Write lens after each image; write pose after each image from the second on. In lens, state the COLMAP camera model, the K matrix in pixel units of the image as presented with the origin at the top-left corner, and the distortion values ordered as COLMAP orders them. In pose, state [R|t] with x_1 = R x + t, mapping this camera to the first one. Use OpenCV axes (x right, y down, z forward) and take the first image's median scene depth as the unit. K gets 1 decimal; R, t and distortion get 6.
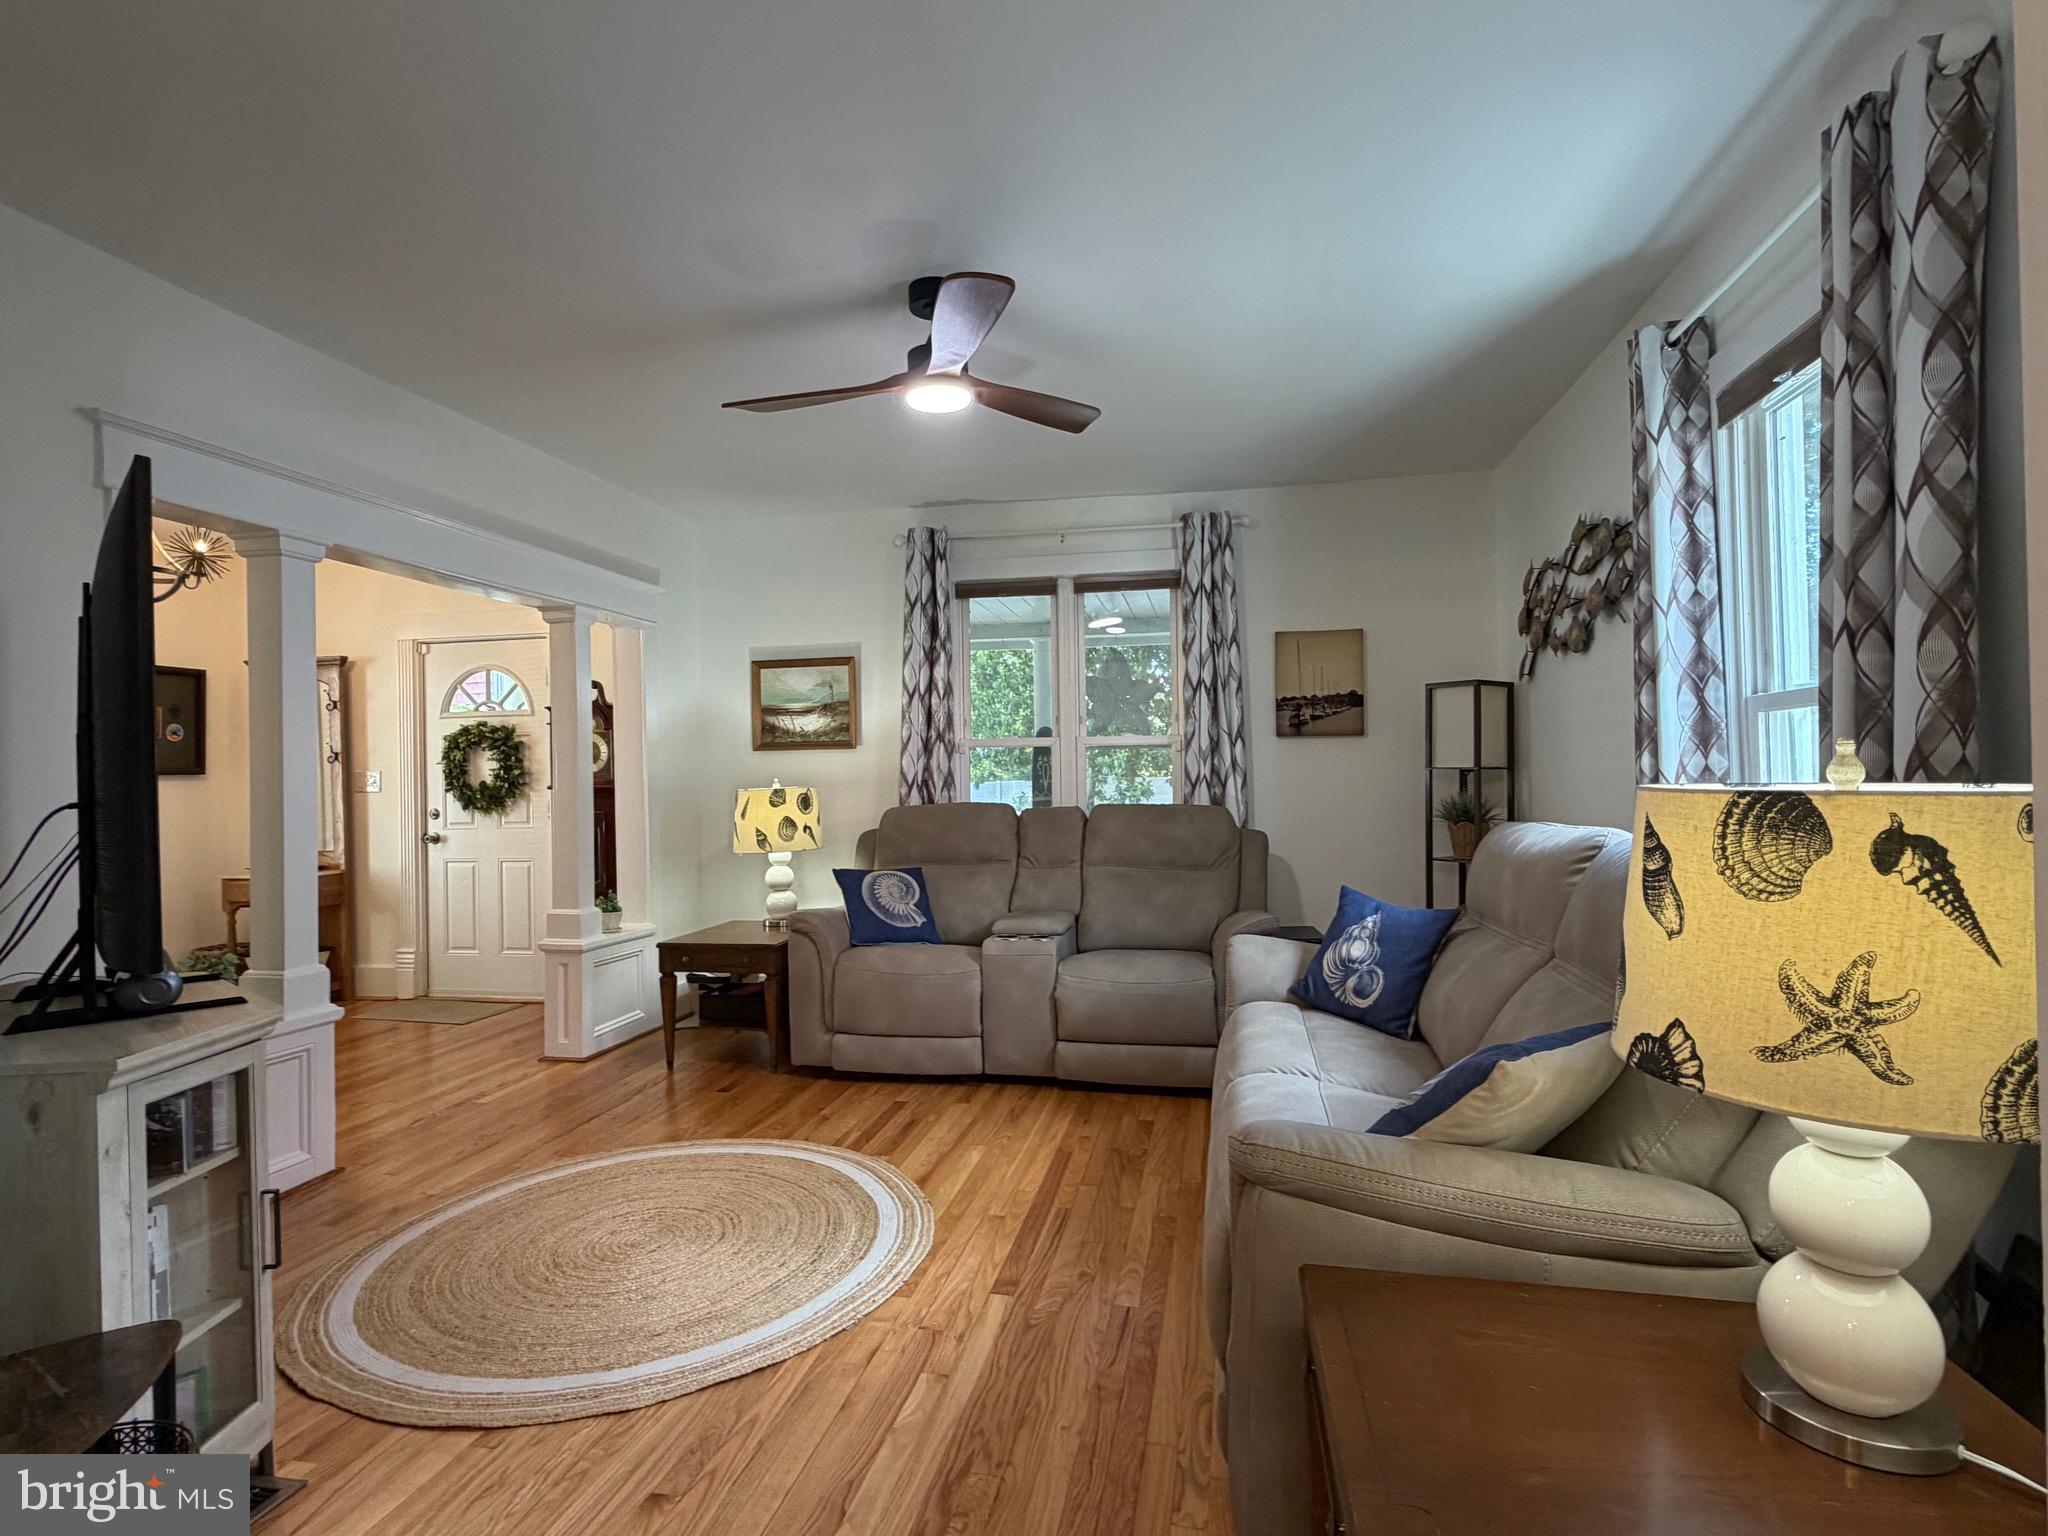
lens RADIAL K [[990.3, 0, 1017.8], [0, 990.3, 769.0], [0, 0, 1]] dist [-0.004025, -0.001343]
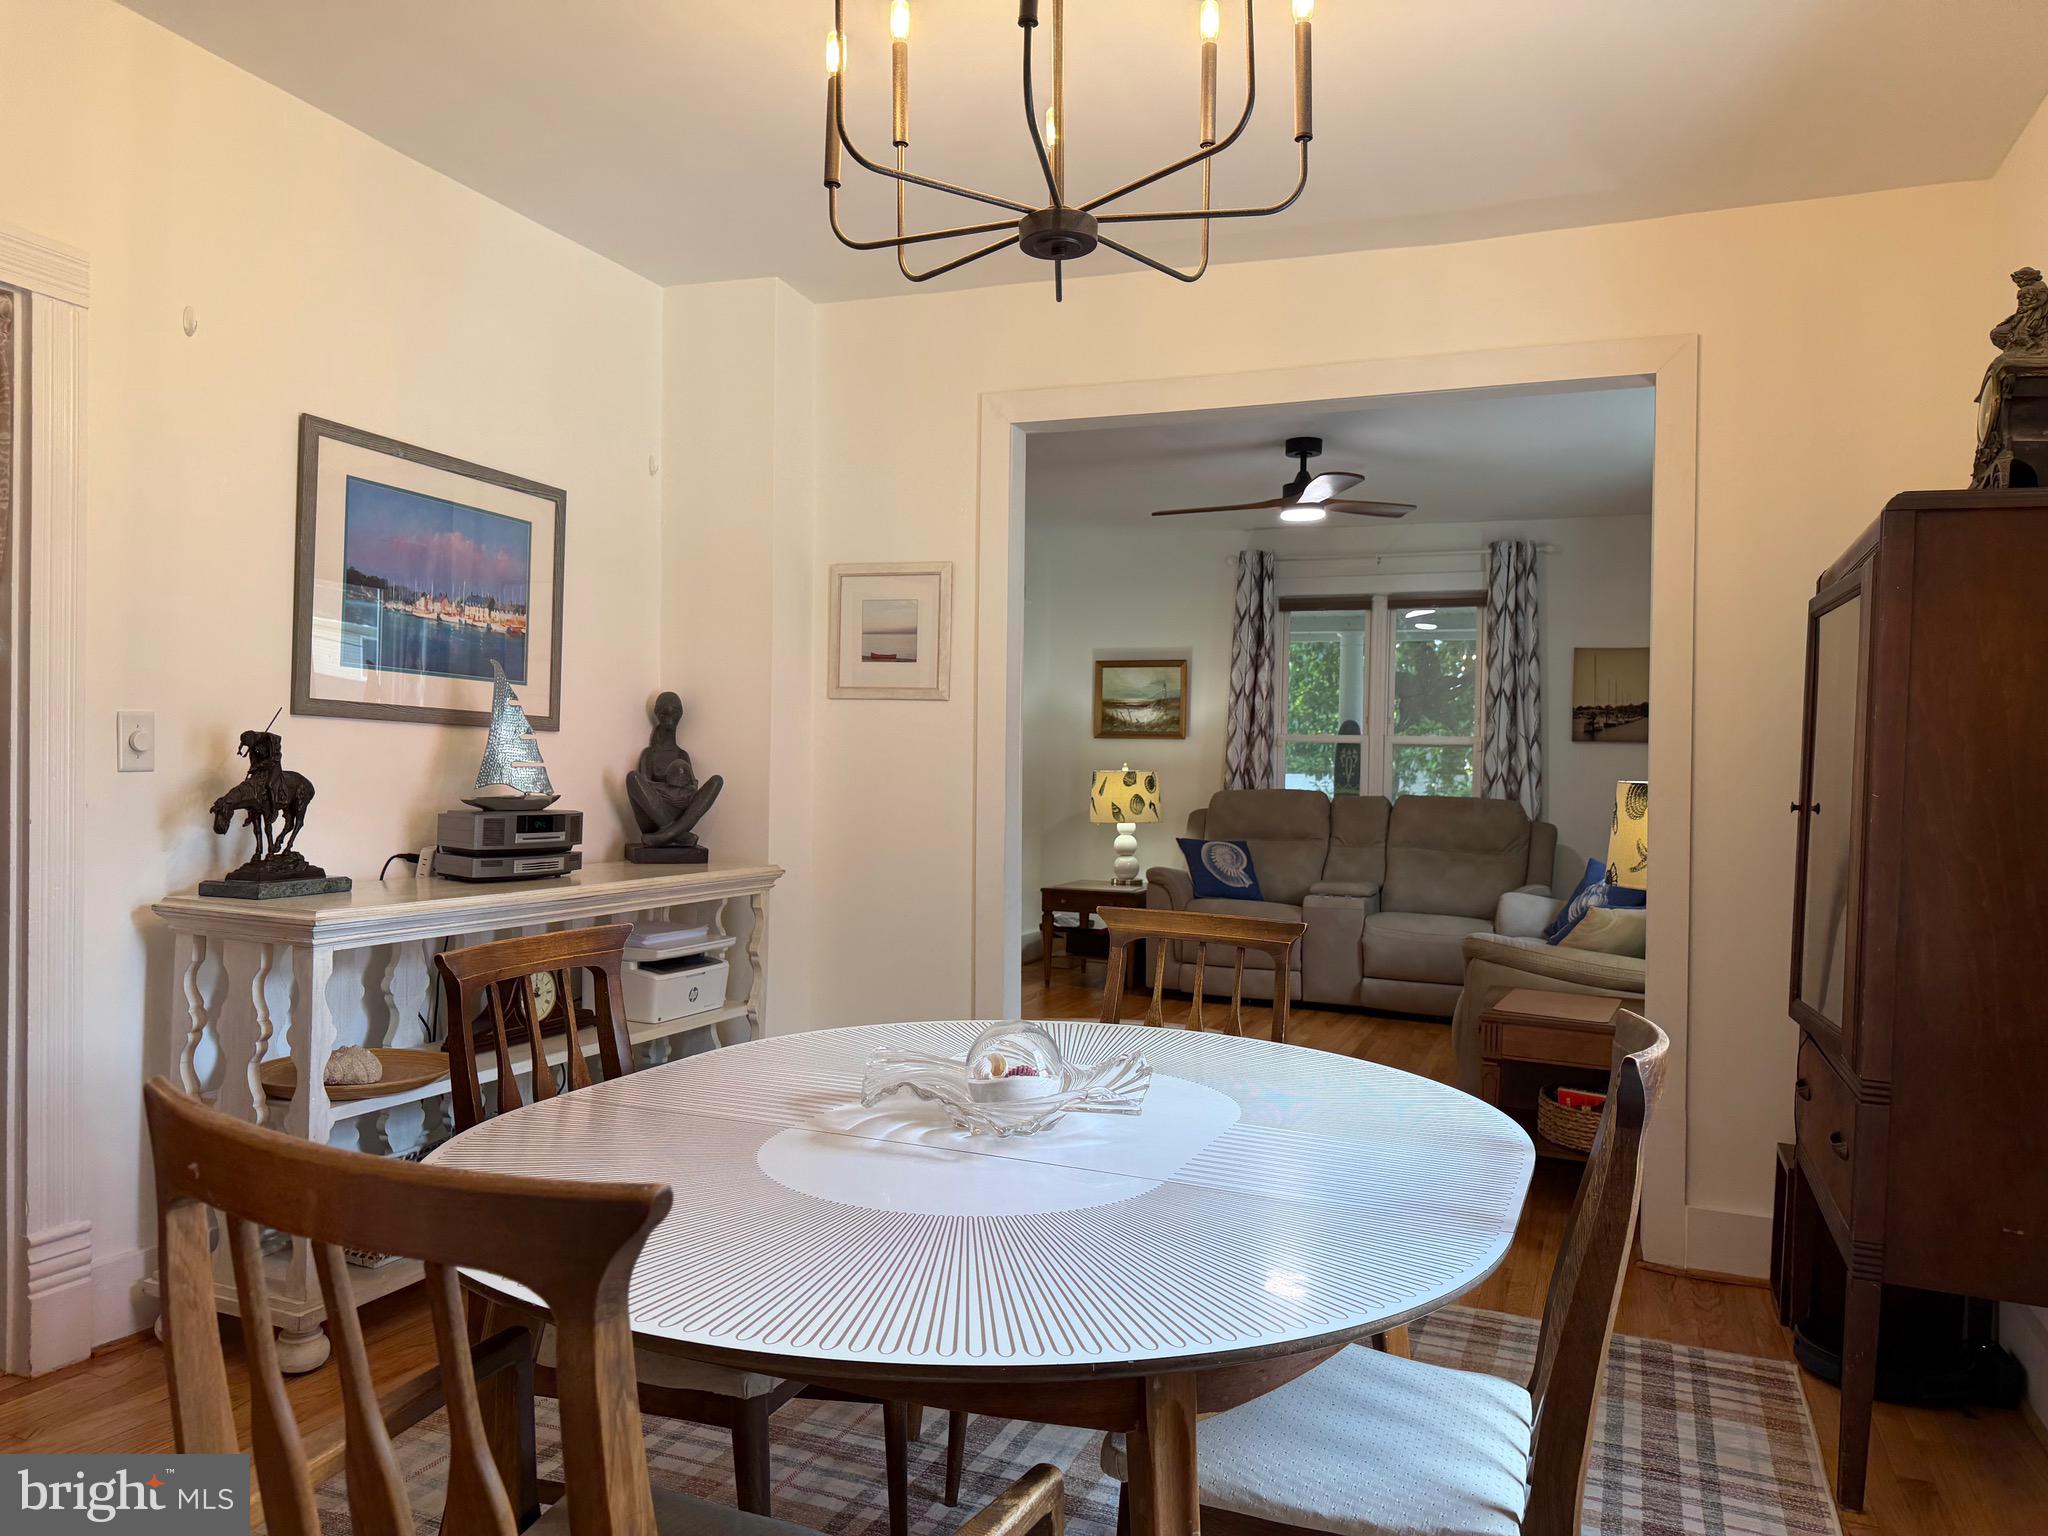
lens RADIAL K [[1438.9, 0, 966.6], [0, 1438.9, 767.3], [0, 0, 1]] dist [0.039828, 0.000279]
pose [[0.976646, 0.036327, -0.211761, -0.059185], [-0.034031, 0.999316, 0.014480, -0.003850], [0.212142, -0.006936, 0.977214, -0.746975]]
